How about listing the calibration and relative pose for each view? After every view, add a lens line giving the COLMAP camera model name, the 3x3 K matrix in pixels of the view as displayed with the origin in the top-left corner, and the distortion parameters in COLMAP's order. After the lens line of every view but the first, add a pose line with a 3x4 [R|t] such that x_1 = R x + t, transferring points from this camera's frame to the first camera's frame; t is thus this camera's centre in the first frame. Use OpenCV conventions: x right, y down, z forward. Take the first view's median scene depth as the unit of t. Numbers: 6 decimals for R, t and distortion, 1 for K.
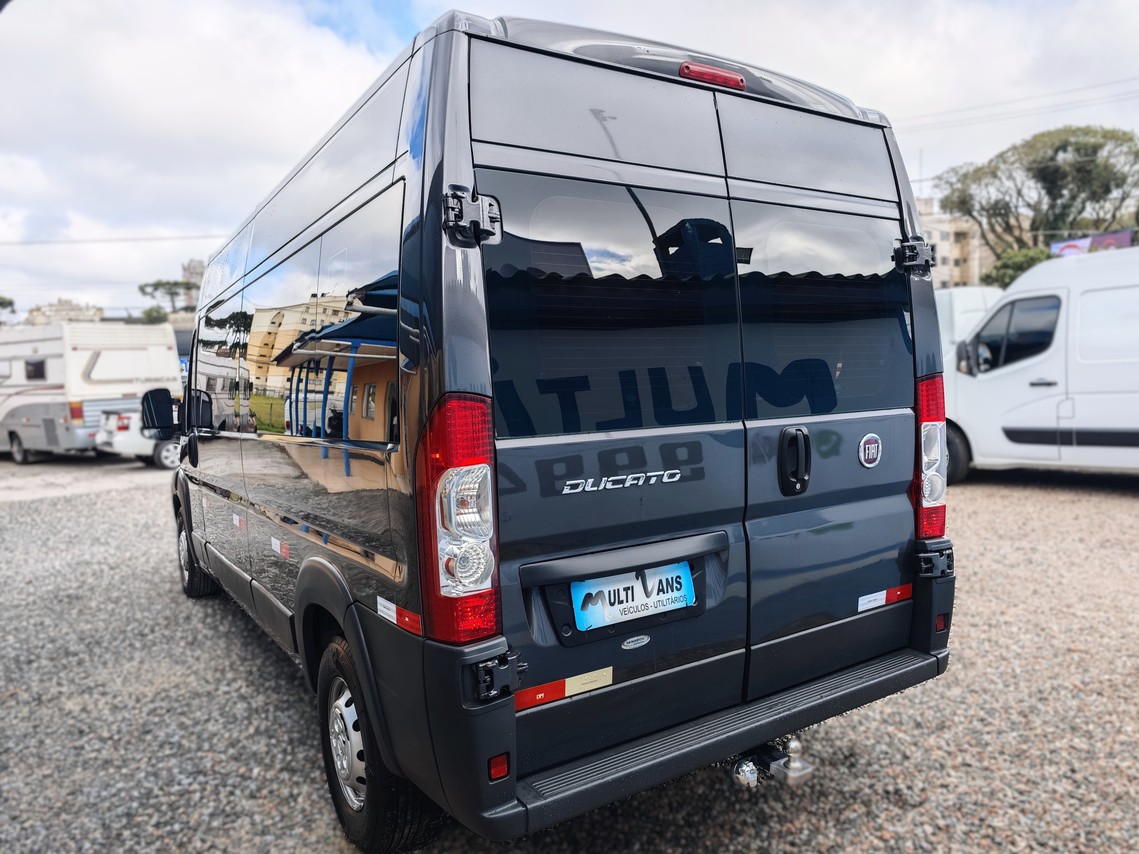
lens RADIAL K [[821.6, 0, 625.4], [0, 821.6, 410.8], [0, 0, 1]] dist [0.042017, -0.052552]
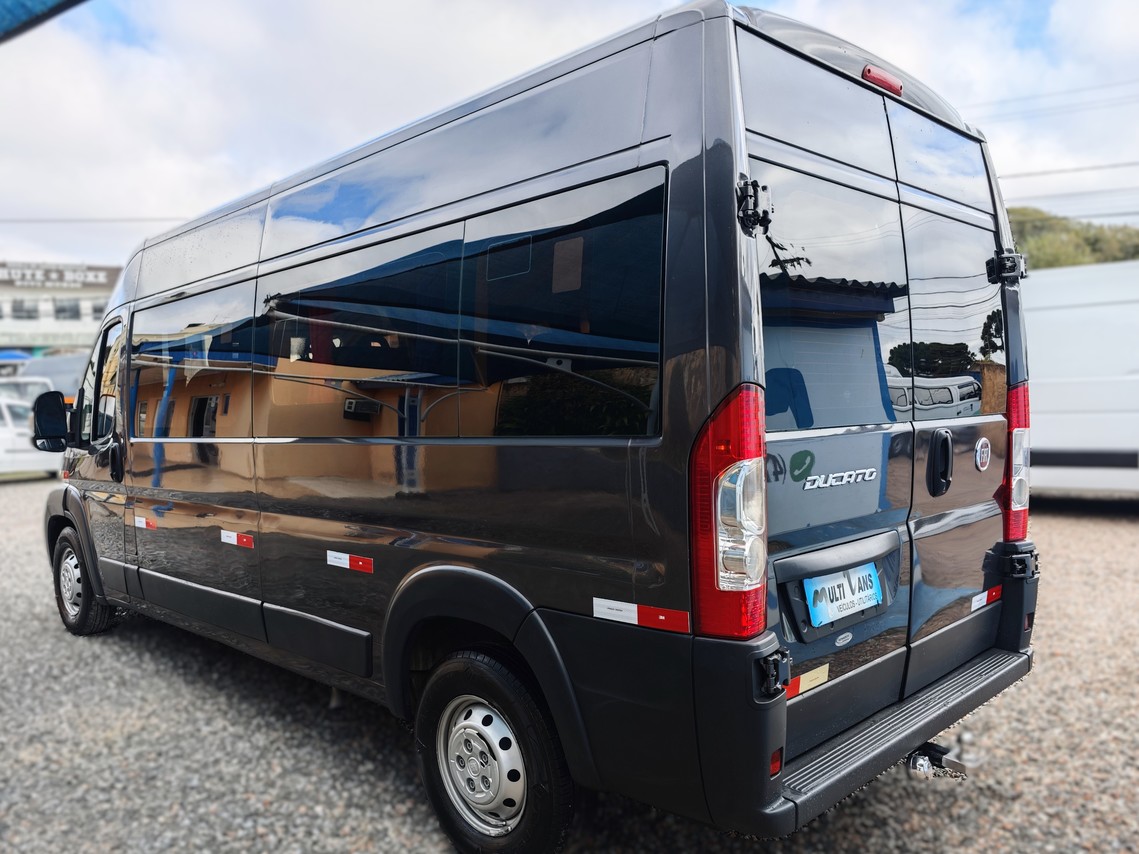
lens RADIAL K [[887.8, 0, 569.5], [0, 887.8, 427.0], [0, 0, 1]] dist [0.030106, -0.038309]
pose [[0.985811, 0.009396, 0.167599, -0.408855], [-0.008067, 0.999930, -0.008606, 0.028450], [-0.167668, 0.007132, 0.985818, -0.009982]]
